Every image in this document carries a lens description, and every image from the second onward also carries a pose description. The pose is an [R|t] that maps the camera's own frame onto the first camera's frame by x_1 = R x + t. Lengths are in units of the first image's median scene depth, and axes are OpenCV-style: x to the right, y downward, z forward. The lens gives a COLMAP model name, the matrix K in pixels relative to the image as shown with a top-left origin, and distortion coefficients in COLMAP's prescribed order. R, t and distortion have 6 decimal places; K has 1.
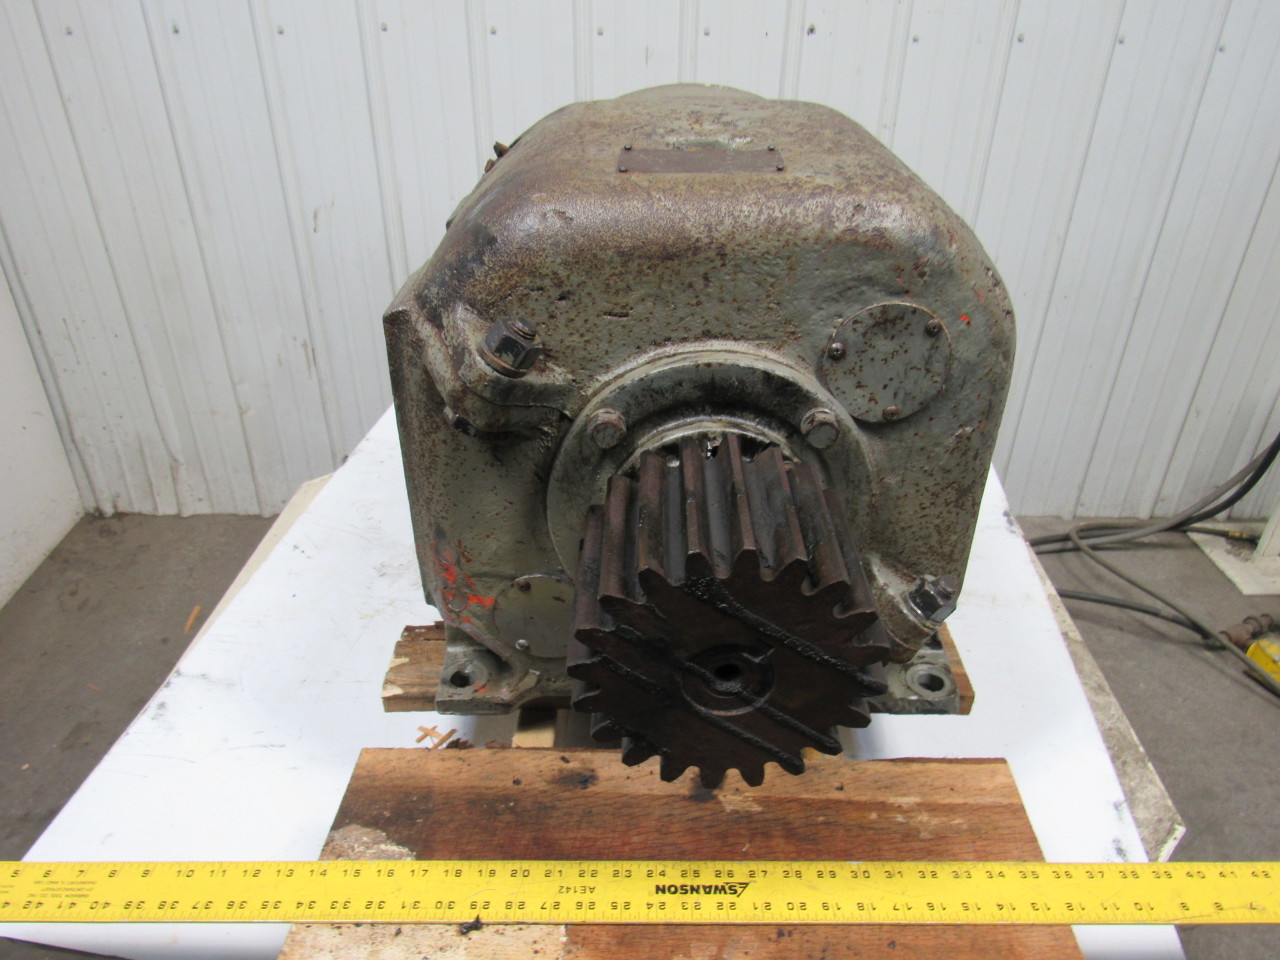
lens RADIAL K [[907.8, 0, 646.5], [0, 907.8, 473.3], [0, 0, 1]] dist [-0.031350, 0.000814]
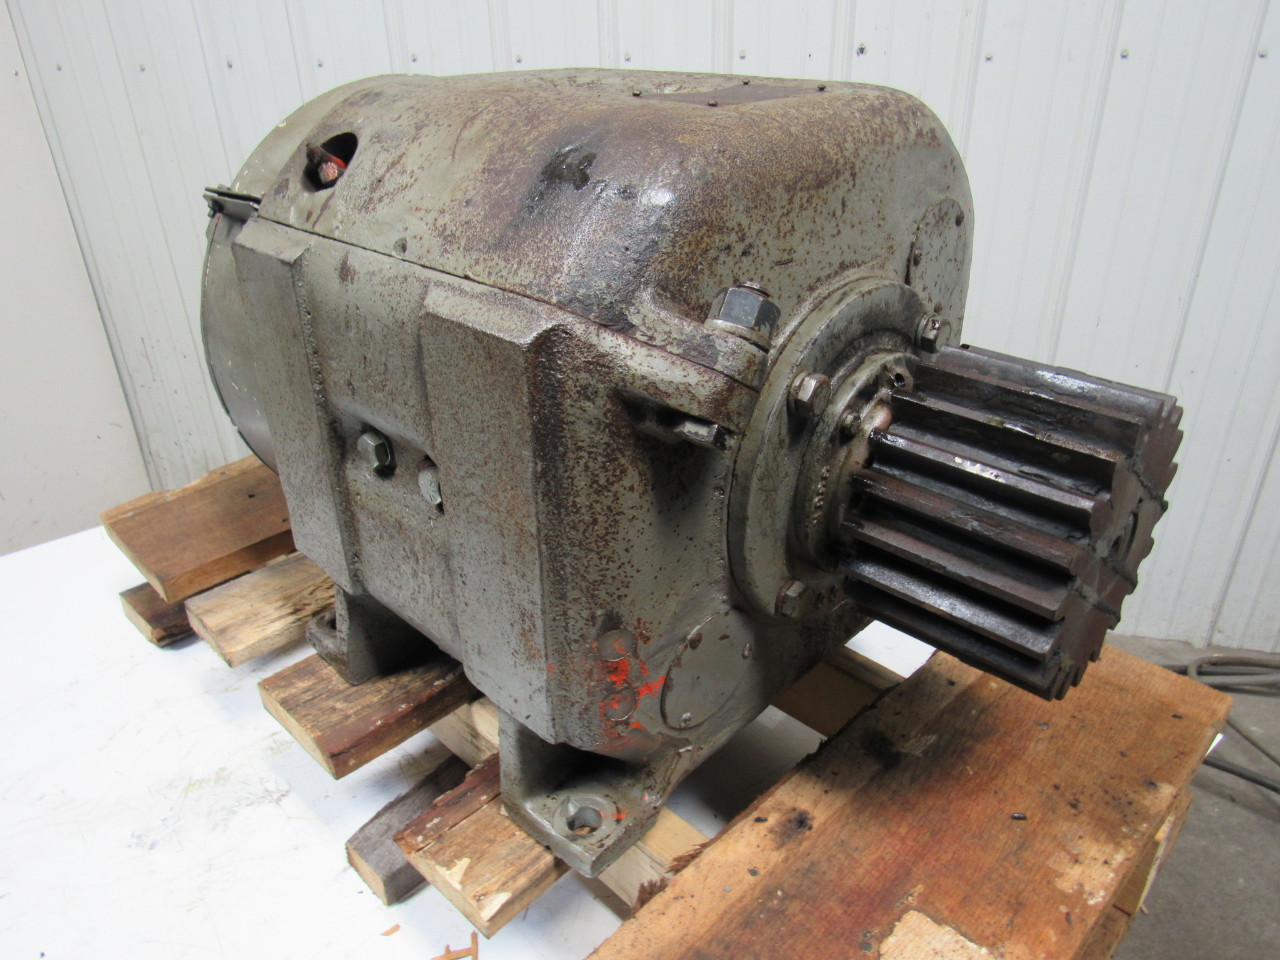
lens RADIAL K [[907.8, 0, 641.3], [0, 907.8, 474.3], [0, 0, 1]] dist [-0.031350, 0.000814]
pose [[0.691969, -0.340697, 0.636478, -0.746307], [0.378393, 0.921993, 0.082146, -0.112422], [-0.614815, 0.183996, 0.766908, 0.464720]]
